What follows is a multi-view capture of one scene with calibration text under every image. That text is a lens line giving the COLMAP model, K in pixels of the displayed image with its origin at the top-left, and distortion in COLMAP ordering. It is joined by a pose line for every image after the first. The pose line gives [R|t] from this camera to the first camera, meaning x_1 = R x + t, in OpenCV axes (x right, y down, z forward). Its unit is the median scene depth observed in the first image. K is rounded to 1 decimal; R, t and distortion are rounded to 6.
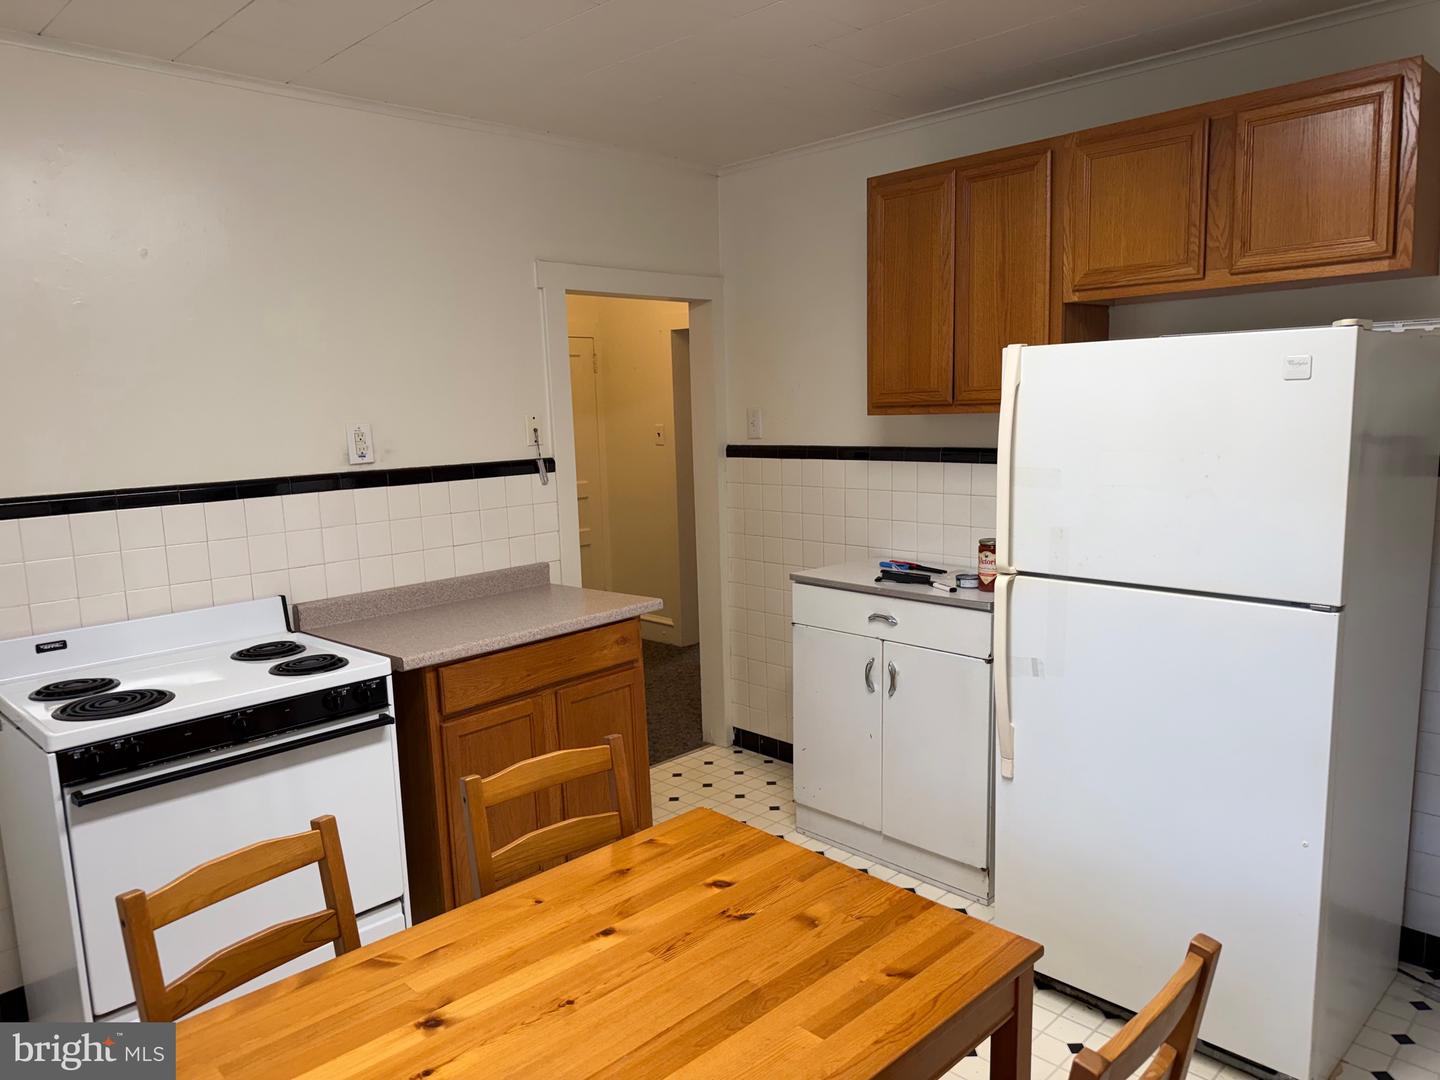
lens RADIAL K [[1008.8, 0, 713.7], [0, 1008.8, 546.0], [0, 0, 1]] dist [0.071107, -0.095385]
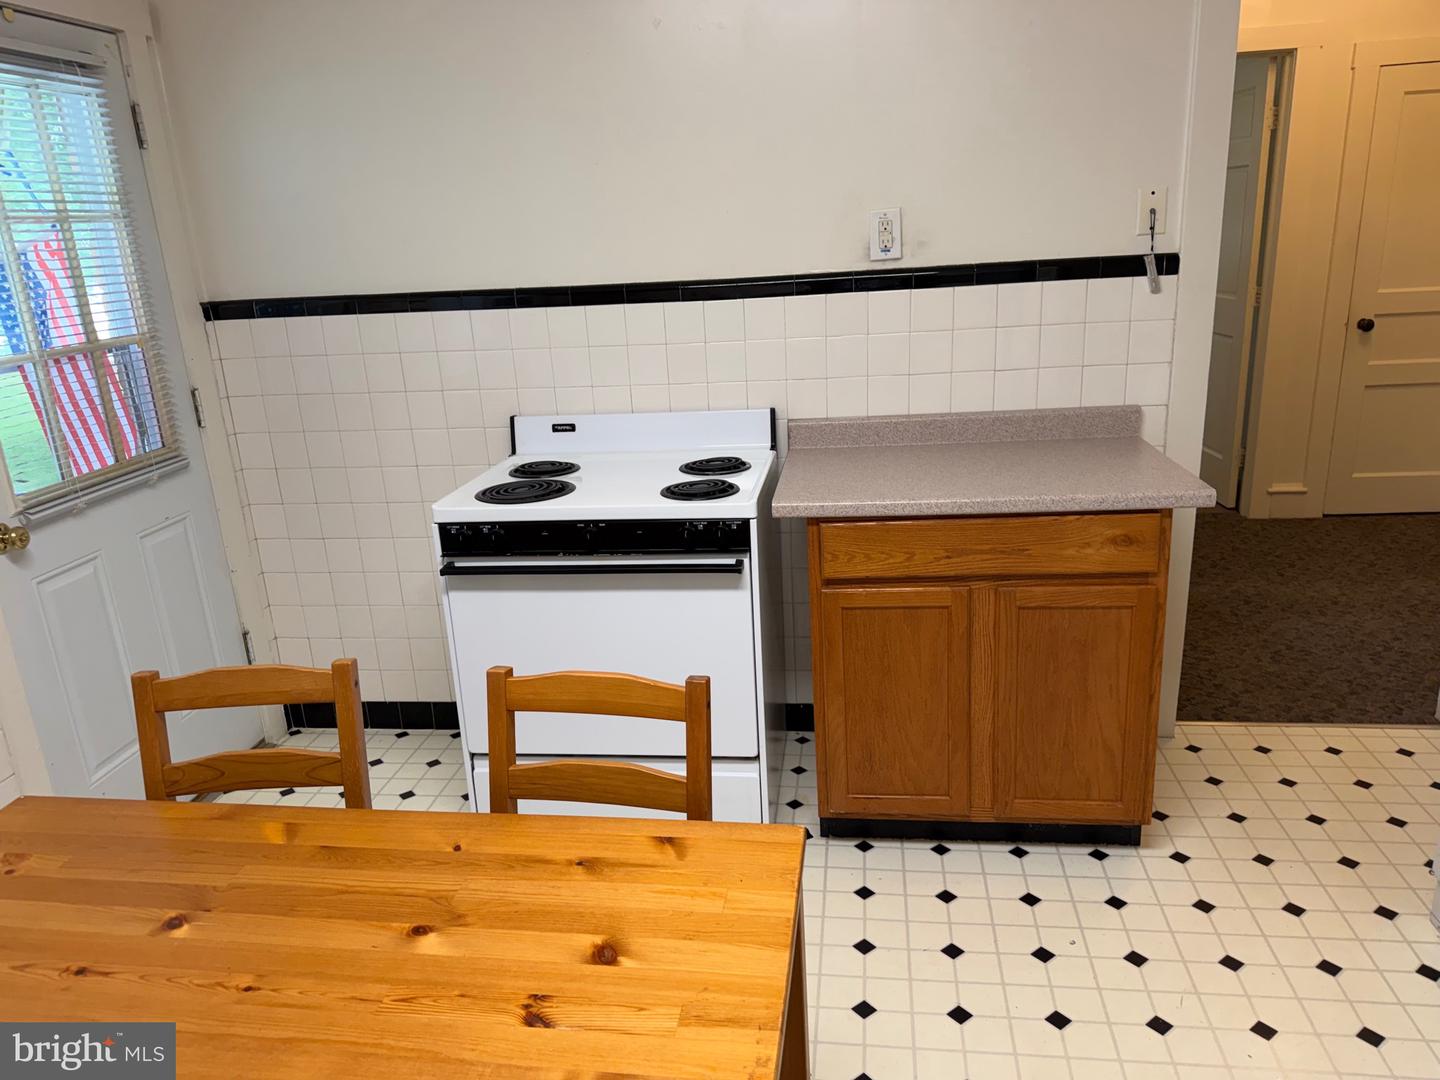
lens RADIAL K [[1008.8, 0, 713.7], [0, 1008.8, 546.0], [0, 0, 1]] dist [0.071107, -0.095385]
pose [[0.596169, 0.239424, -0.766328, 0.285104], [-0.076292, 0.967074, 0.242791, -0.049508], [0.799226, -0.086279, 0.594806, 0.405256]]
